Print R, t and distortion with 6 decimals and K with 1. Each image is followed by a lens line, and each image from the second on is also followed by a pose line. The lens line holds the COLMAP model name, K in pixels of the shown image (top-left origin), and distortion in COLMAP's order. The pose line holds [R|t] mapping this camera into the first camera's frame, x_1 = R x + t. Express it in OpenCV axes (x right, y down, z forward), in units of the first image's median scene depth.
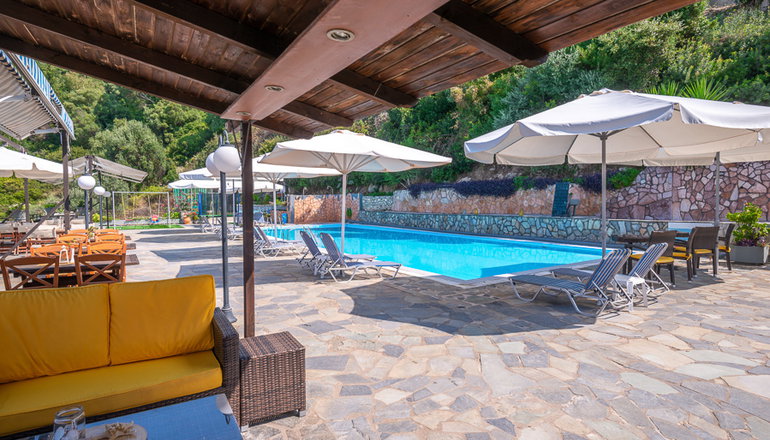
lens RADIAL K [[405.5, 0, 385.0], [0, 405.5, 220.0], [0, 0, 1]] dist [-0.002926, -0.000738]
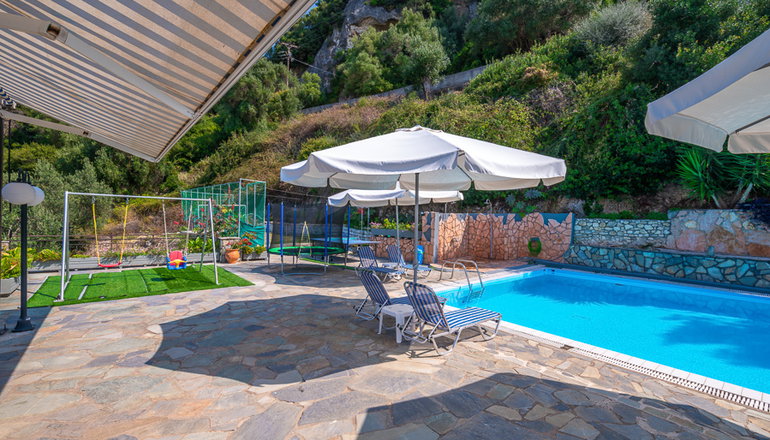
lens RADIAL K [[333.8, 0, 385.0], [0, 333.8, 220.0], [0, 0, 1]] dist [0.000678, 0.000074]
pose [[0.992217, 0.024039, 0.122182, -0.495827], [-0.019322, 0.999027, -0.039640, -0.045375], [-0.123017, 0.036970, 0.991716, 0.779553]]
